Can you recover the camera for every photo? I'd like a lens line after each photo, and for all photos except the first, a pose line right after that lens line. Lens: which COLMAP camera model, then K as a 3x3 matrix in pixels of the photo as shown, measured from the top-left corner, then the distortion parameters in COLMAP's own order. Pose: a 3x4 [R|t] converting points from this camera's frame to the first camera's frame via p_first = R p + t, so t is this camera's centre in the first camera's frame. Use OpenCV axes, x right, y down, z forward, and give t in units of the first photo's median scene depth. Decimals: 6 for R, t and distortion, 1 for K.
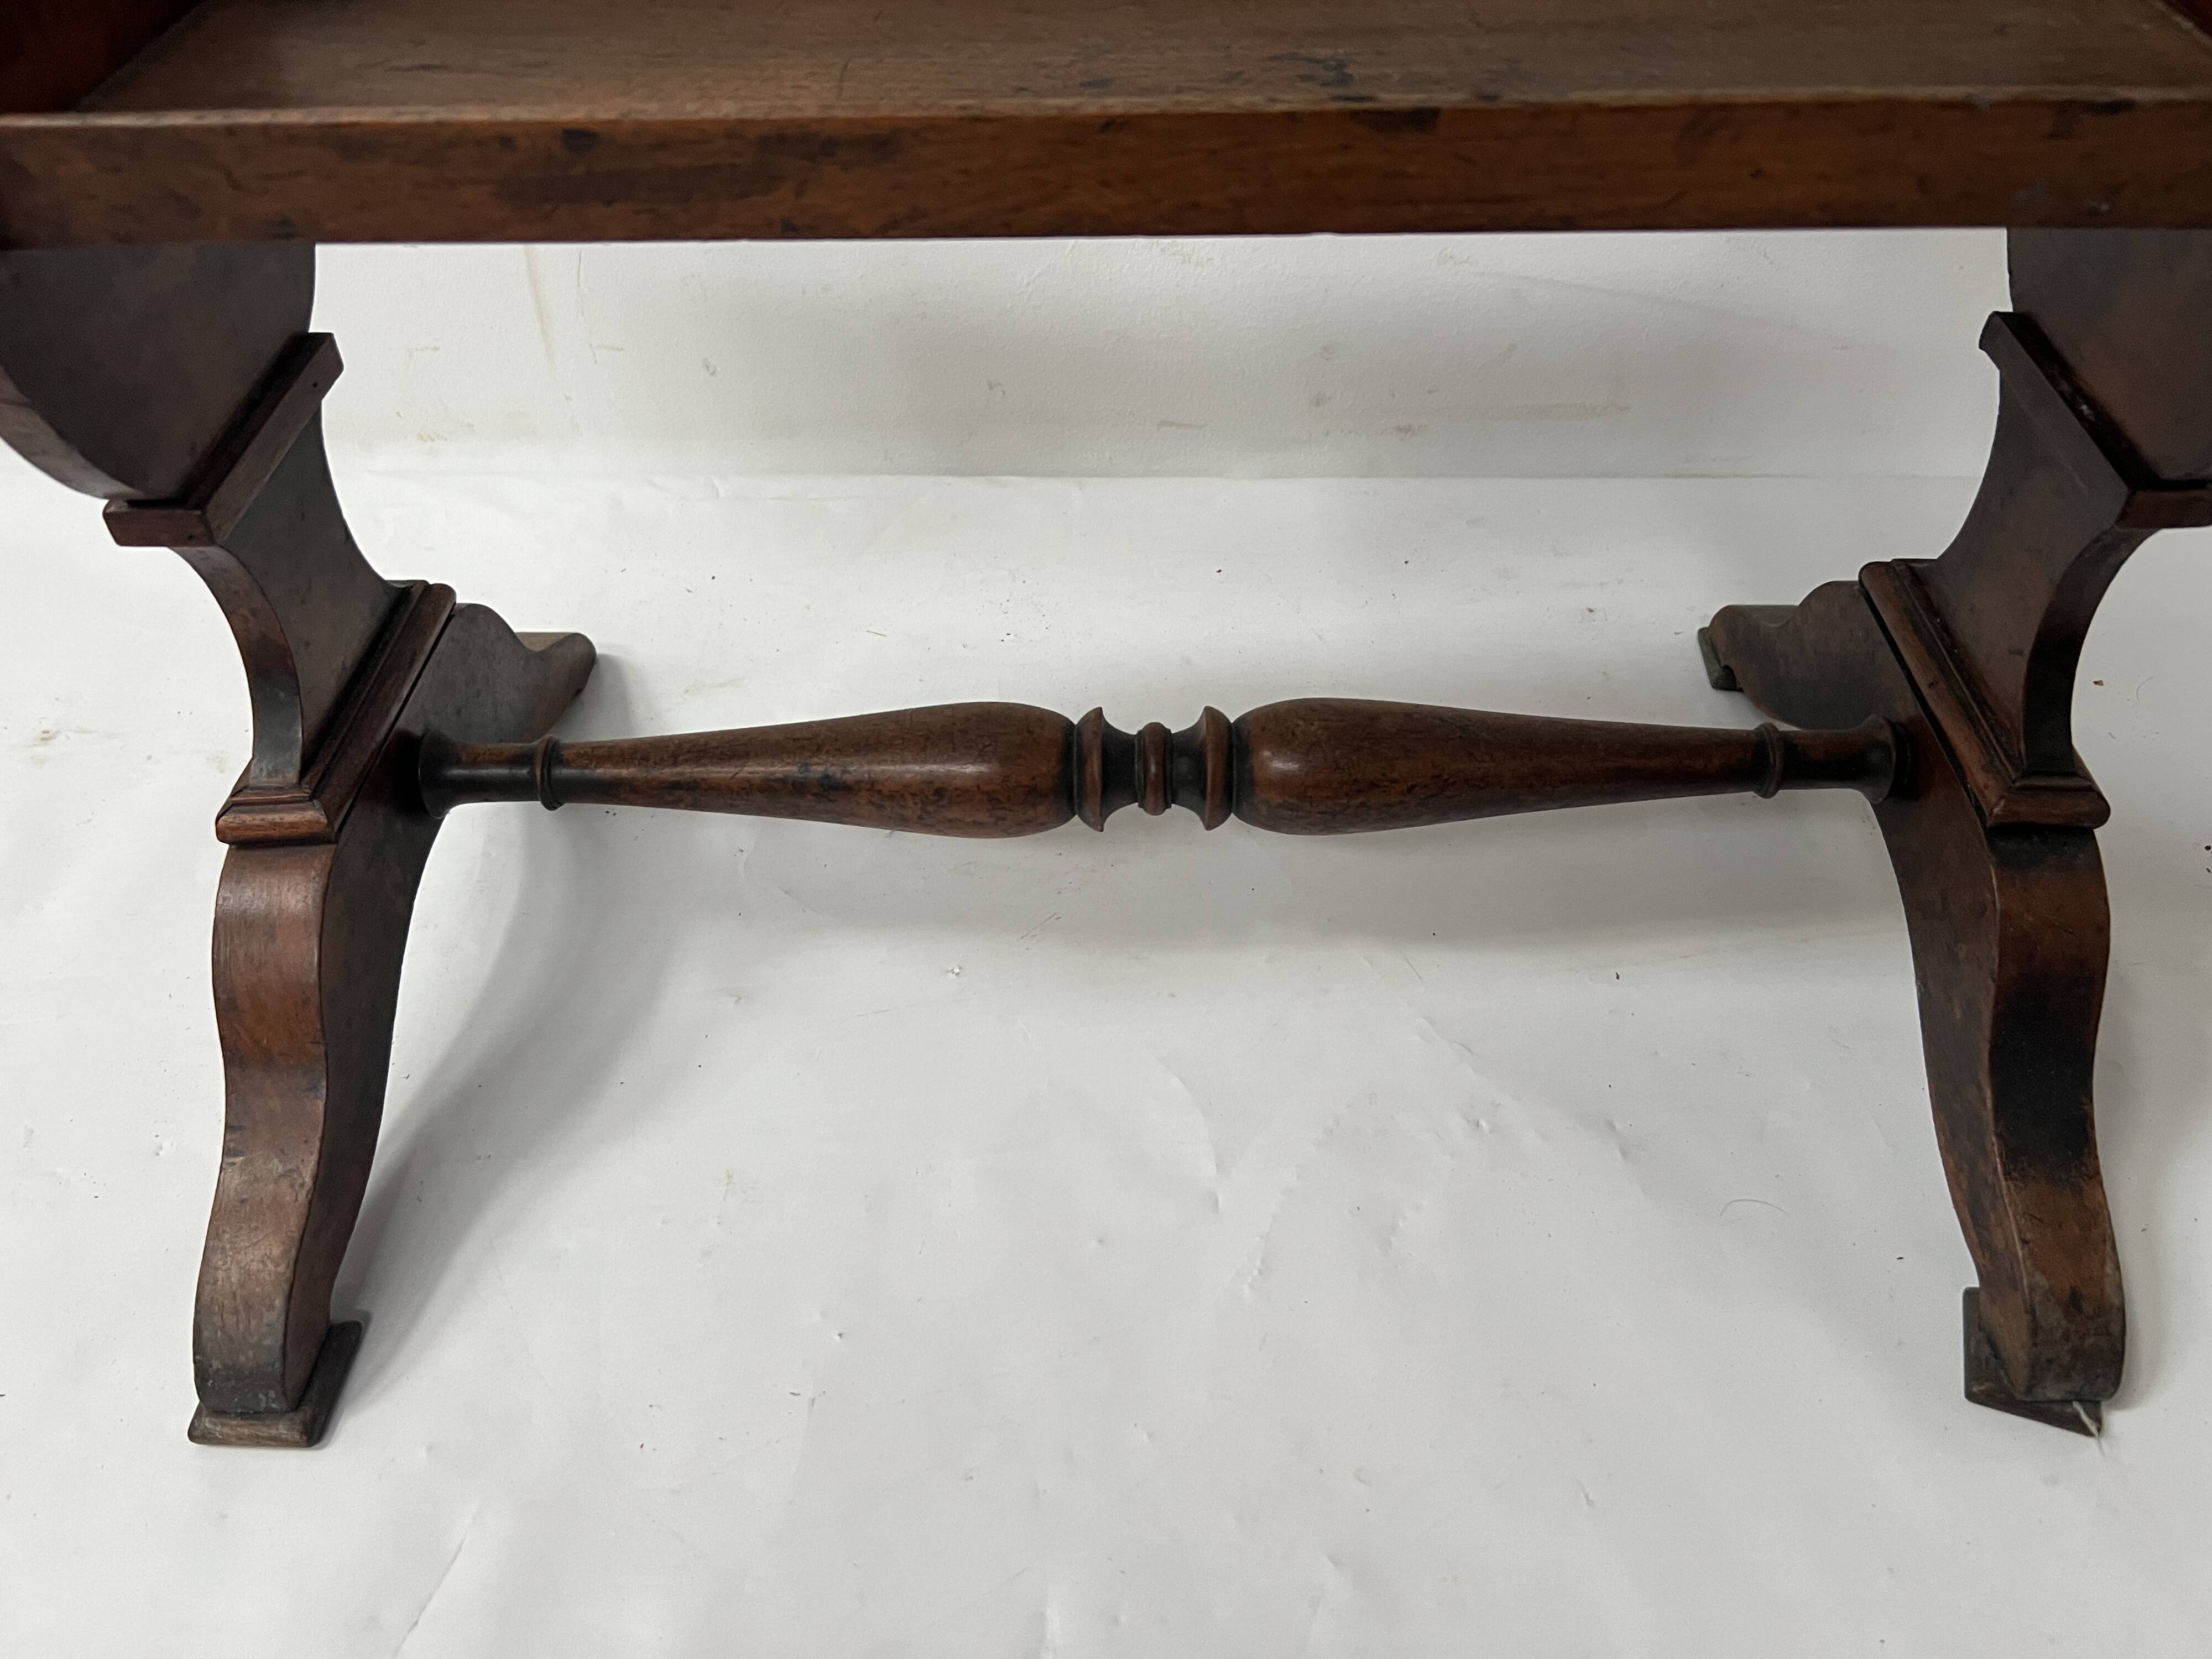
lens RADIAL K [[1674.3, 0, 1113.1], [0, 1674.3, 840.3], [0, 0, 1]] dist [0.036463, -0.052076]
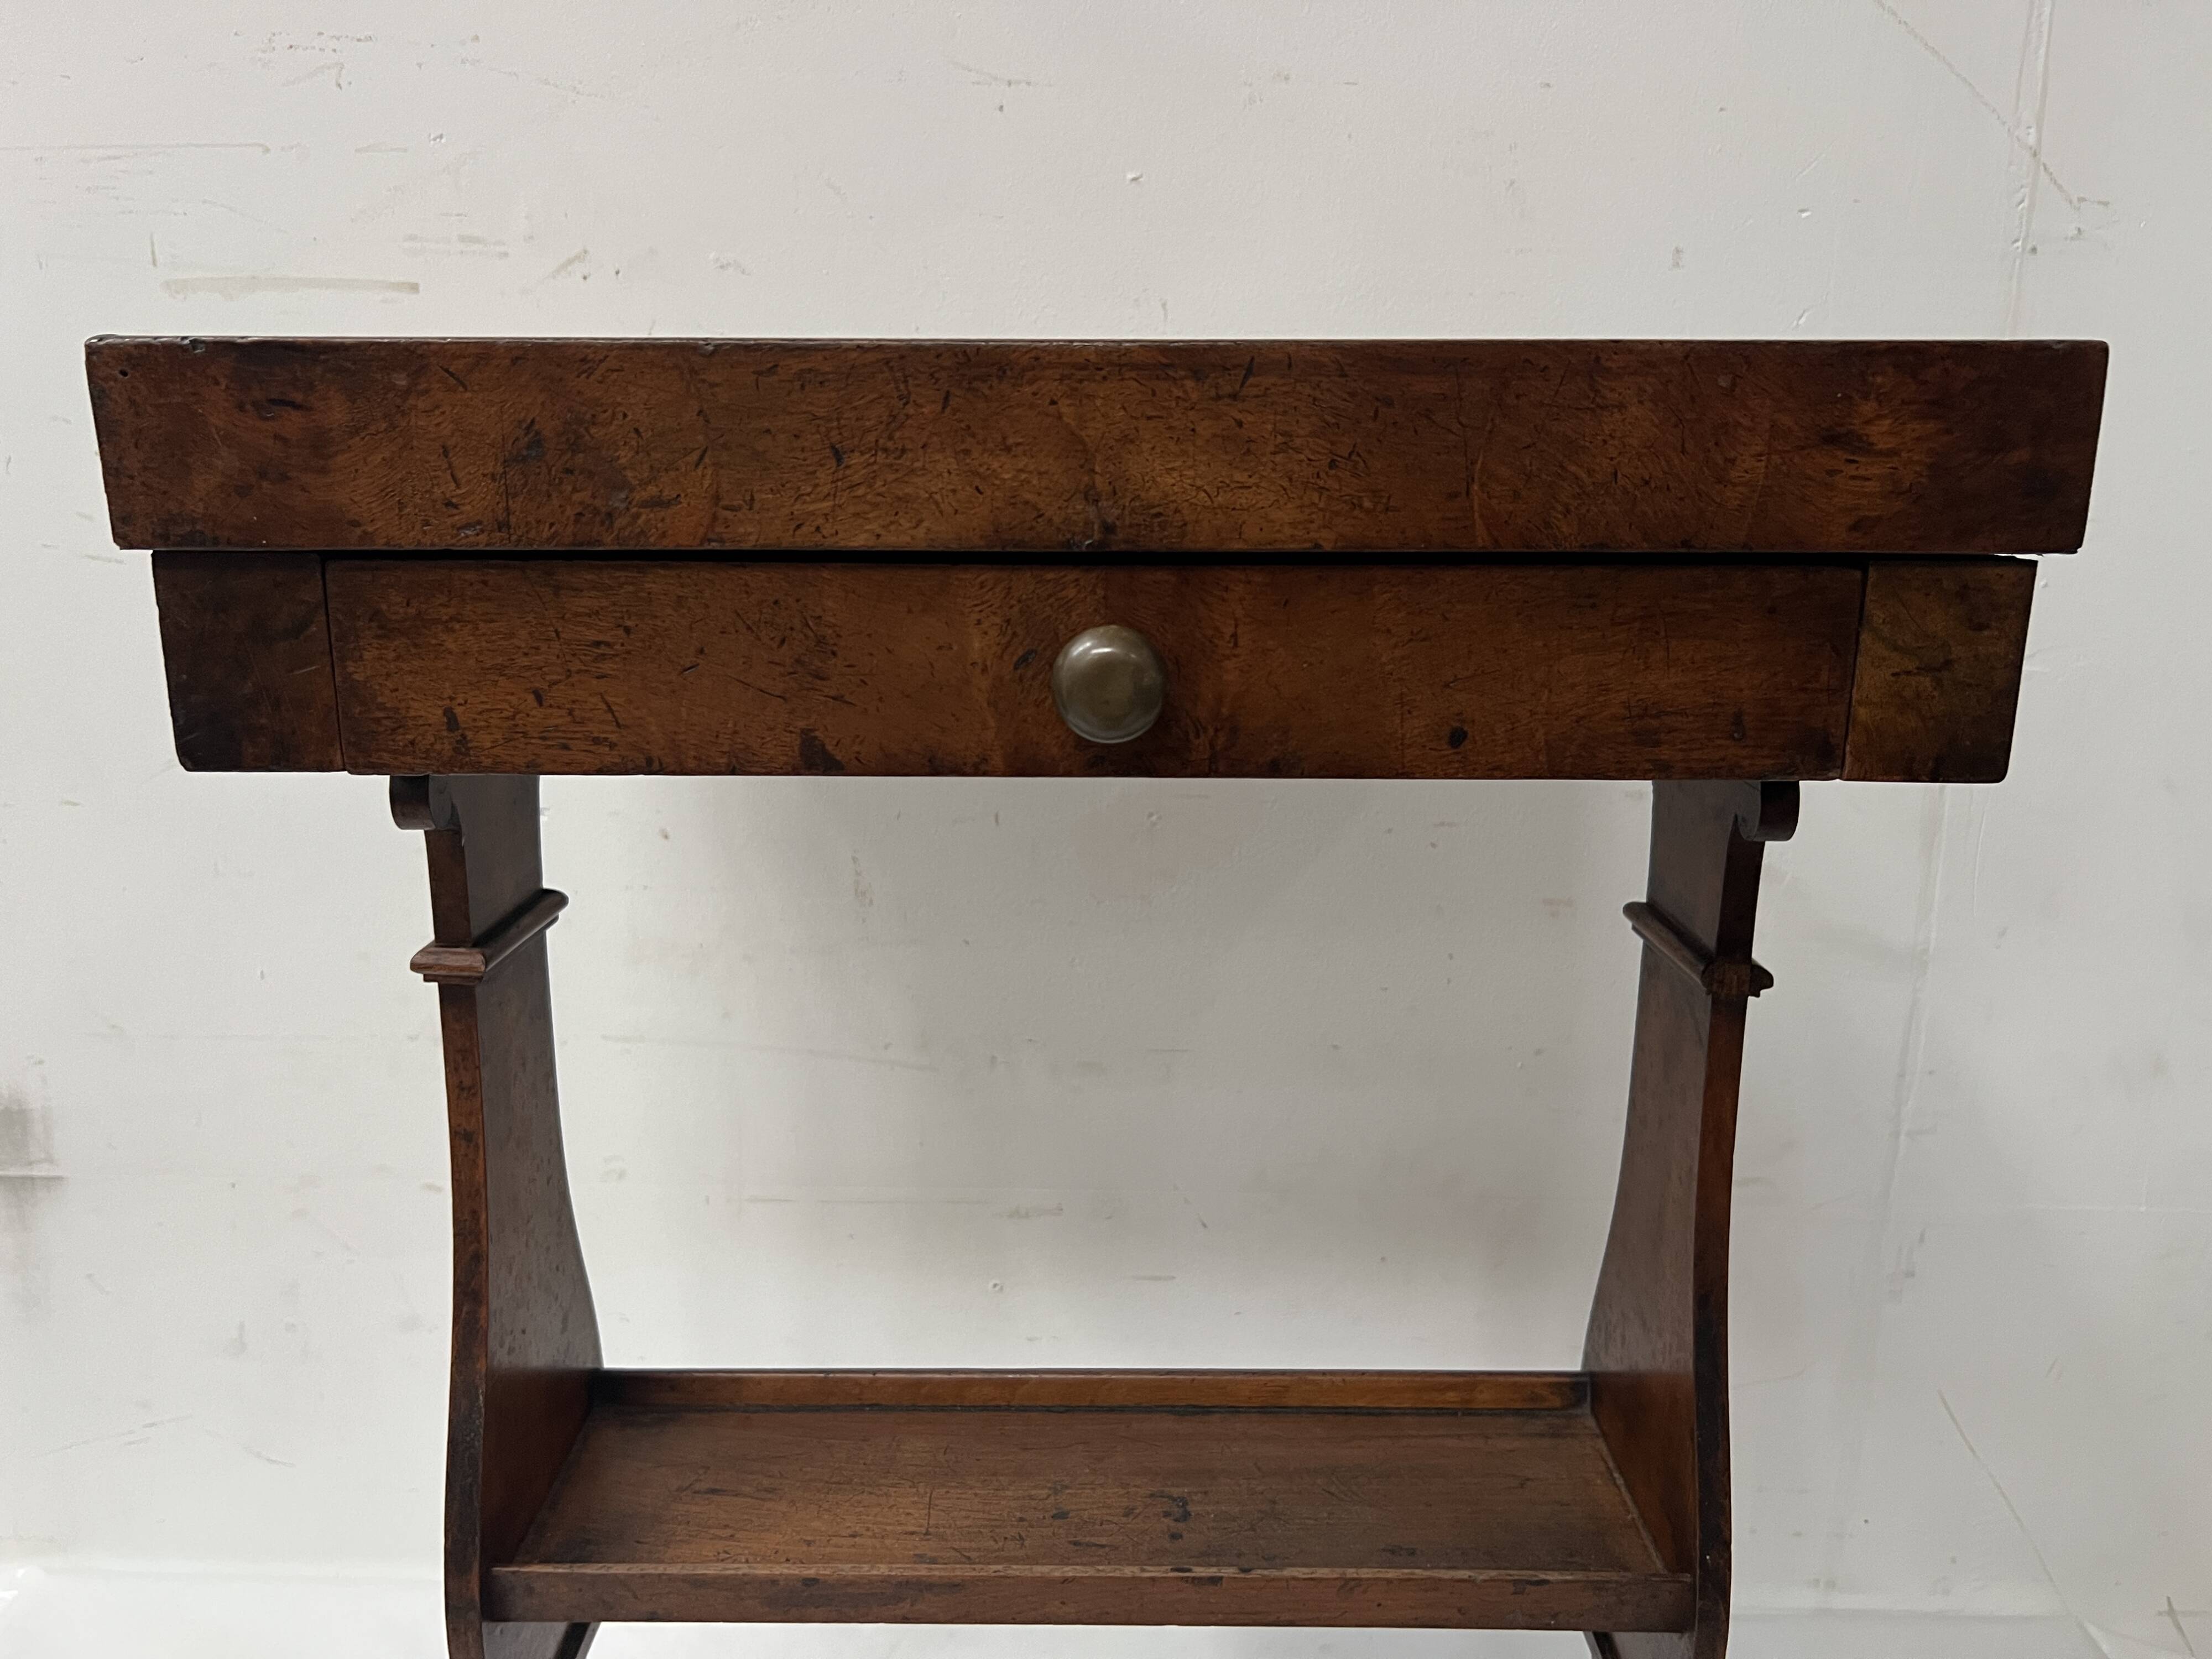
lens RADIAL K [[1677.9, 0, 1102.0], [0, 1677.9, 841.9], [0, 0, 1]] dist [0.038677, -0.054875]
pose [[0.999710, 0.020864, 0.011988, -0.000785], [-0.012262, 0.870371, -0.492243, -0.131583], [-0.020704, 0.491953, 0.870375, -0.873718]]
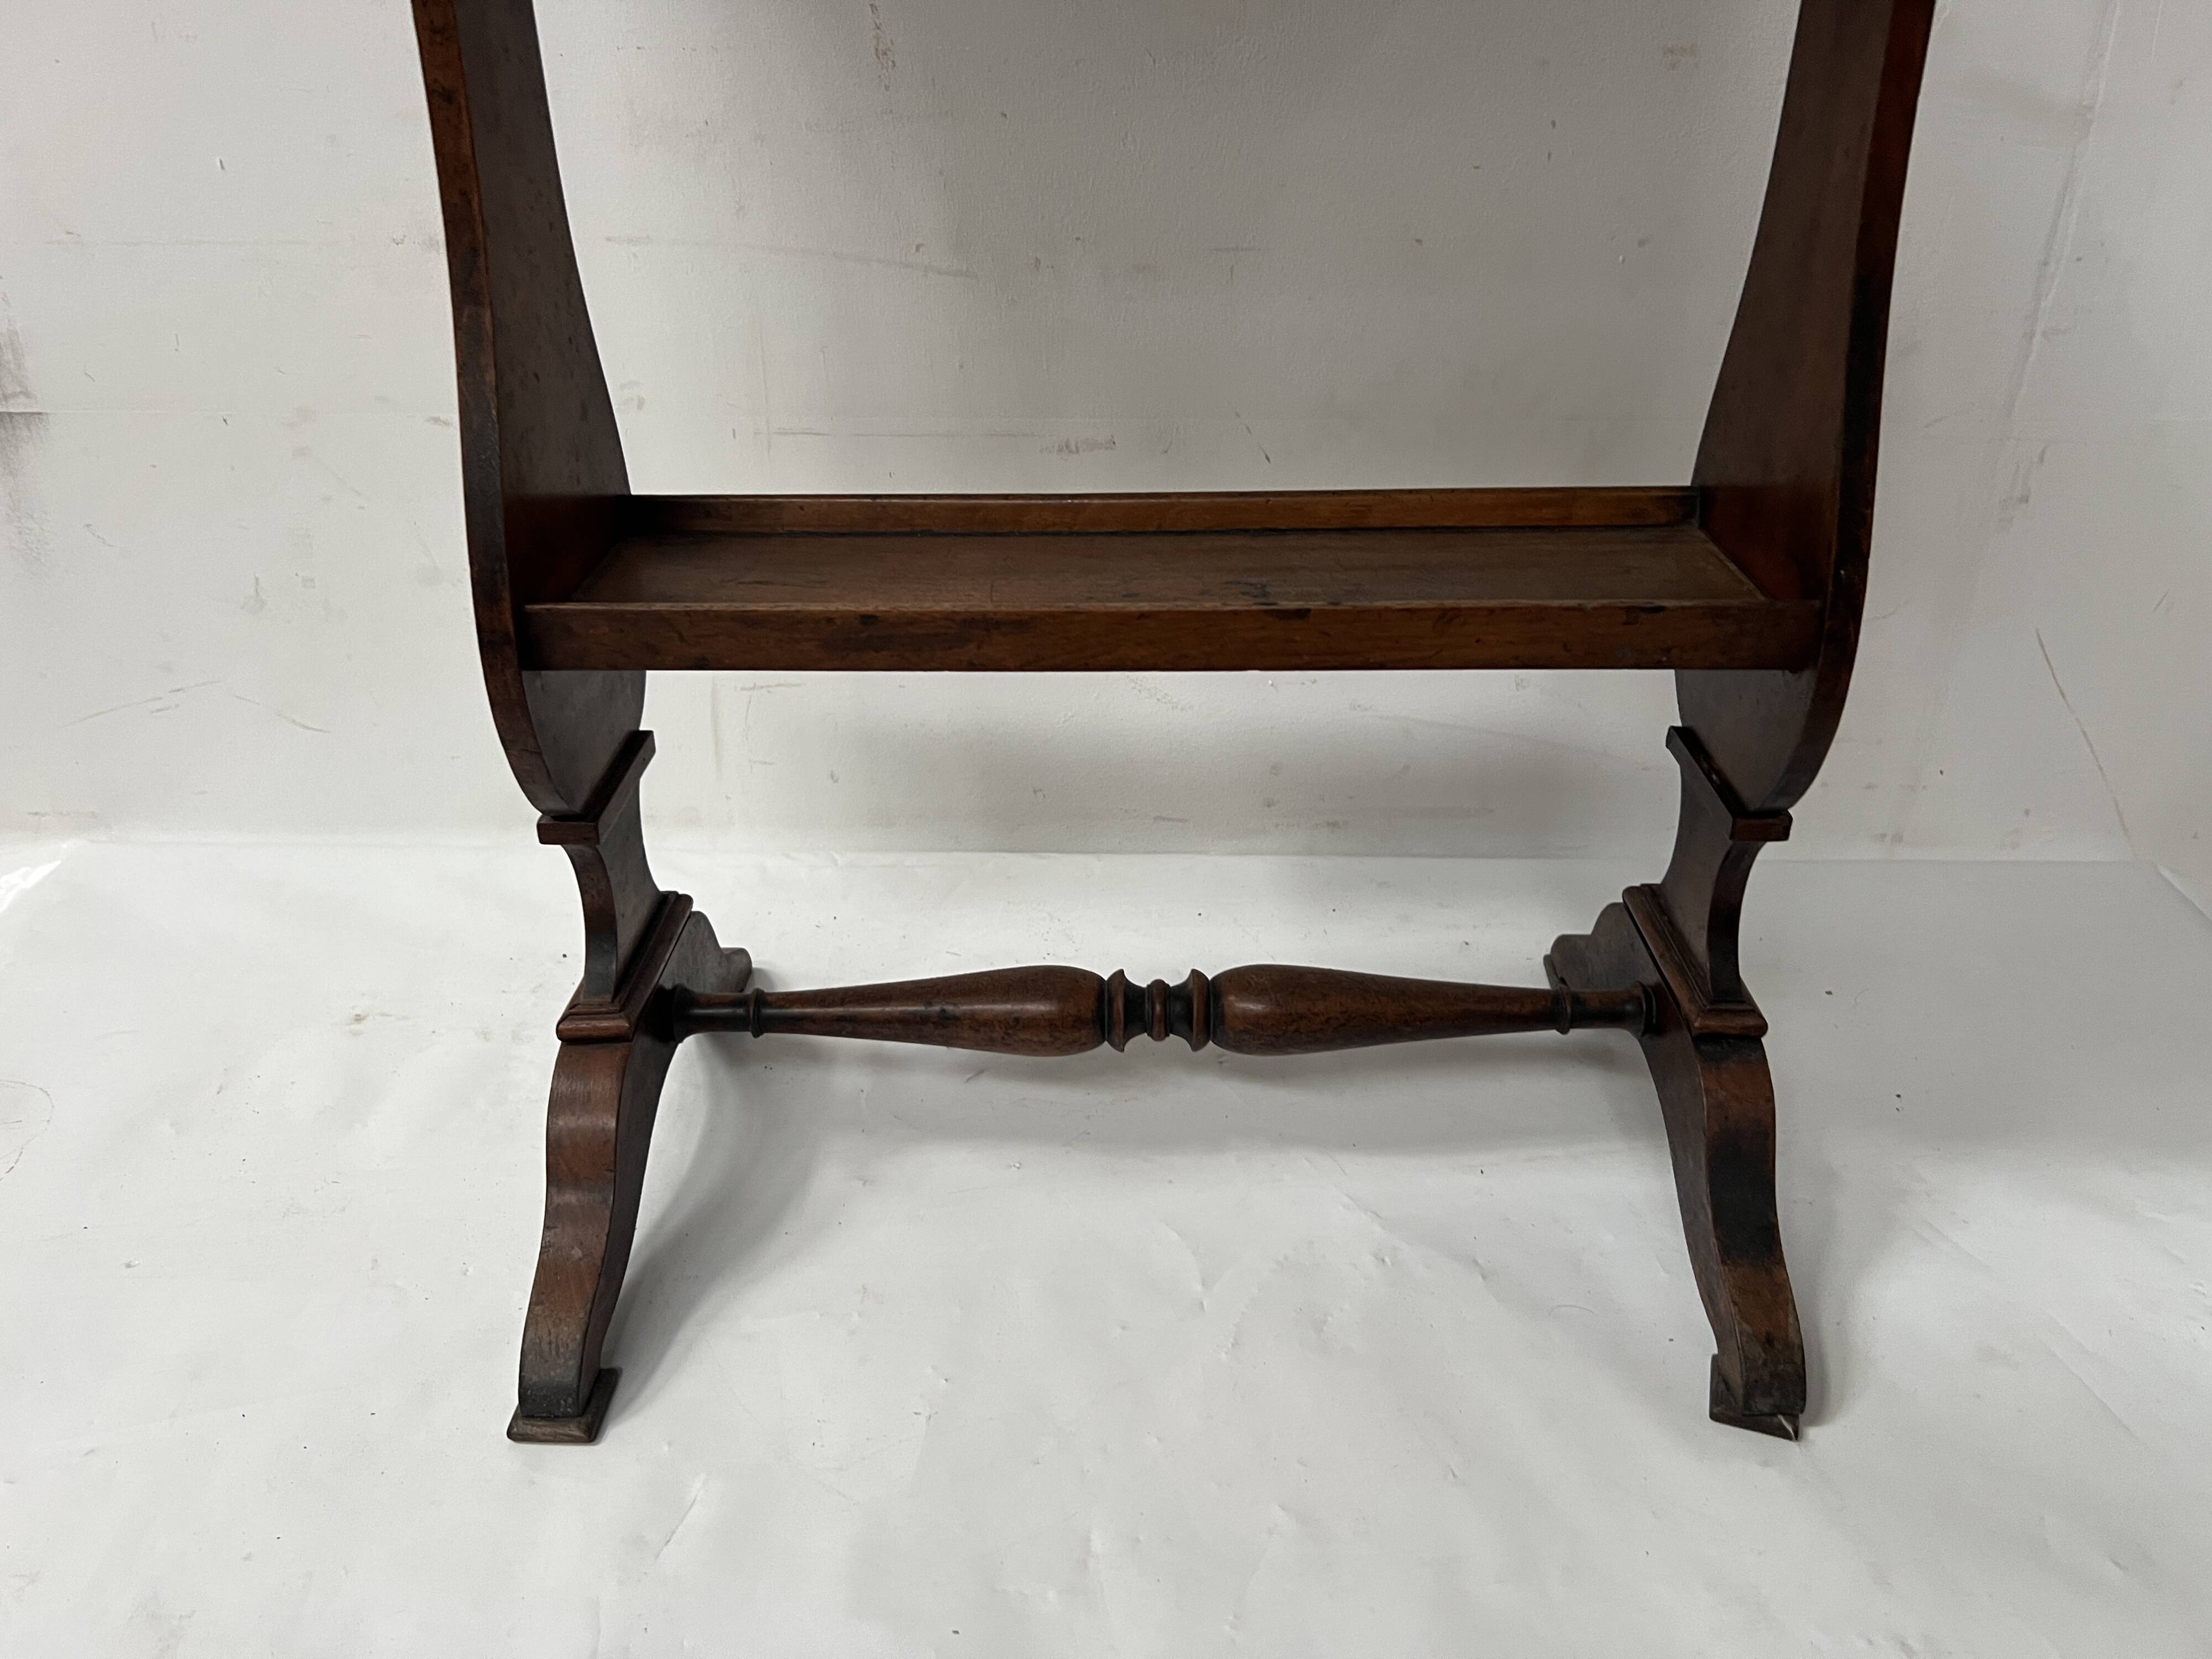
lens RADIAL K [[1659.3, 0, 1109.0], [0, 1659.3, 849.3], [0, 0, 1]] dist [0.087111, -0.134641]
pose [[0.999944, 0.007900, 0.007105, -0.035258], [-0.005751, 0.964700, -0.263290, 0.235961], [-0.008934, 0.263234, 0.964691, -0.539823]]
